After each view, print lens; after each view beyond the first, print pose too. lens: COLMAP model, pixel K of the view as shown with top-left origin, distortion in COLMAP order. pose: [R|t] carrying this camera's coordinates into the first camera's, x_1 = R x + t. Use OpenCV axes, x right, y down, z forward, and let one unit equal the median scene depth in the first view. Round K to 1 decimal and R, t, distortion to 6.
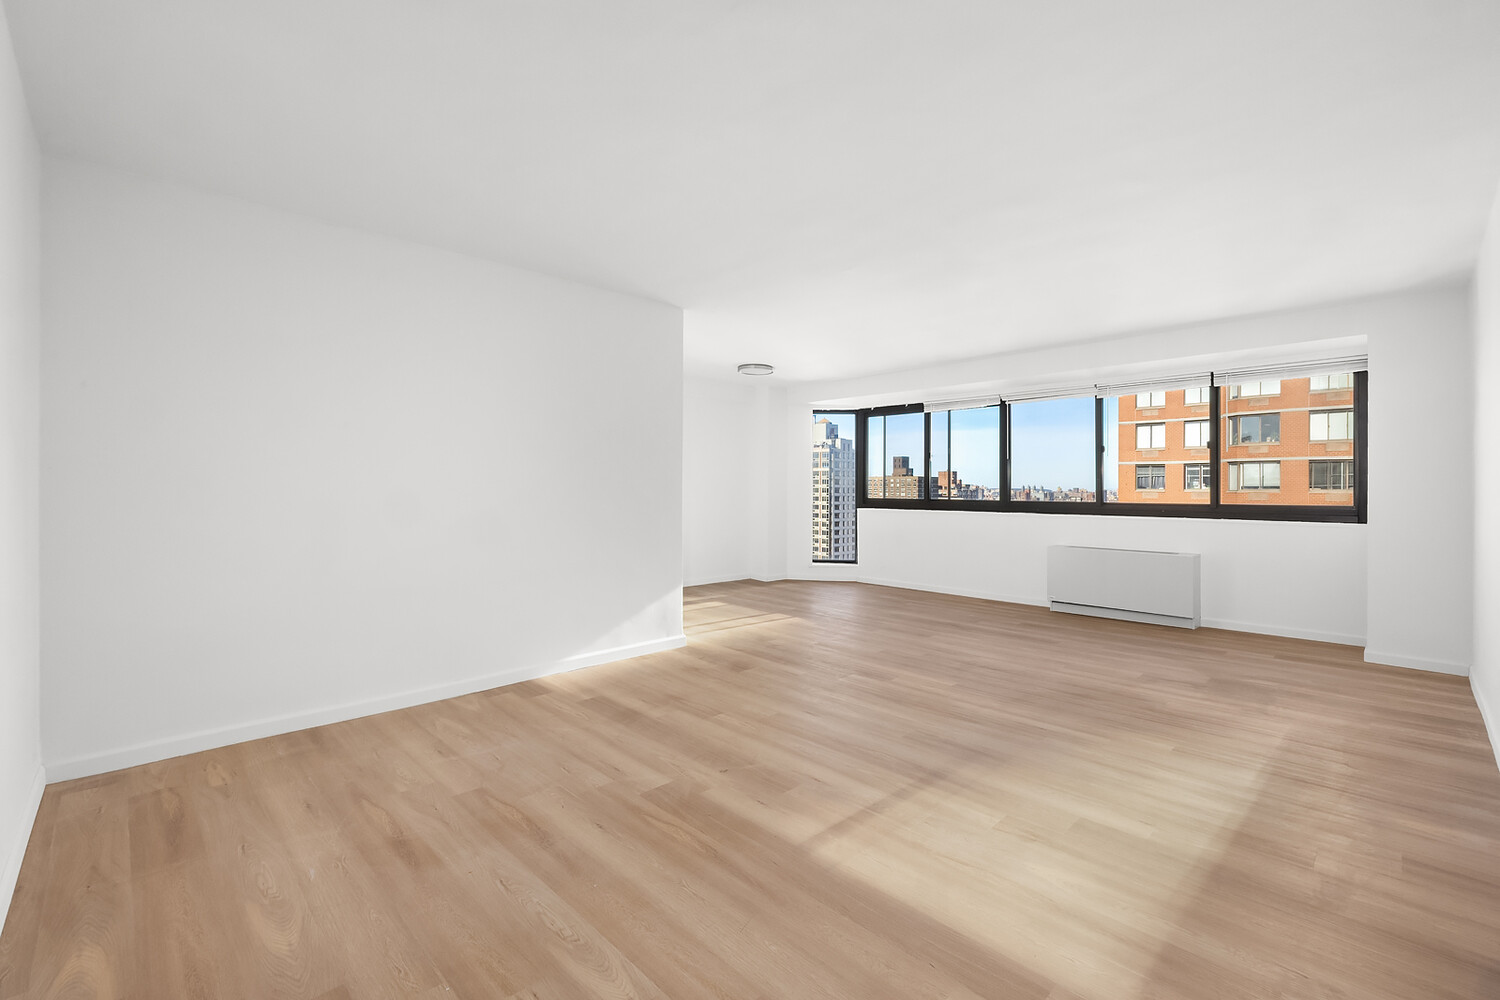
lens RADIAL K [[631.8, 0, 750.0], [0, 631.8, 500.0], [0, 0, 1]] dist [0.000435, -0.000009]
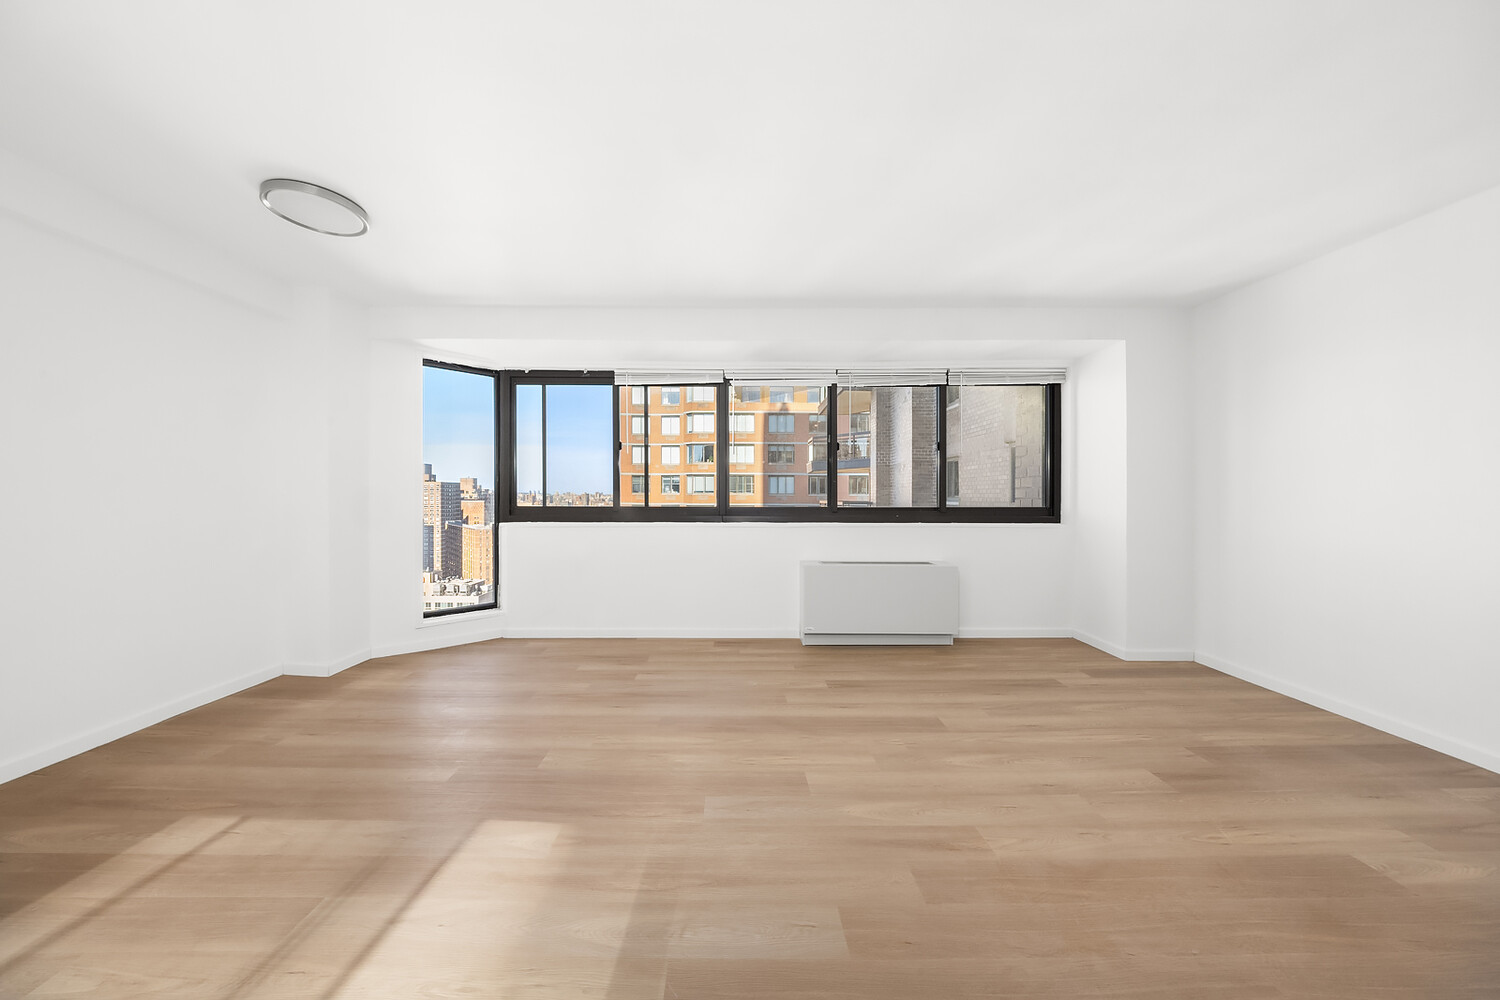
lens RADIAL K [[498.6, 0, 736.2], [0, 498.6, 494.0], [0, 0, 1]] dist [-0.008660, -0.000087]
pose [[0.698091, -0.003574, 0.716000, -0.028463], [0.014809, 0.999846, -0.009448, -0.008575], [-0.715856, 0.017199, 0.698036, 0.511318]]
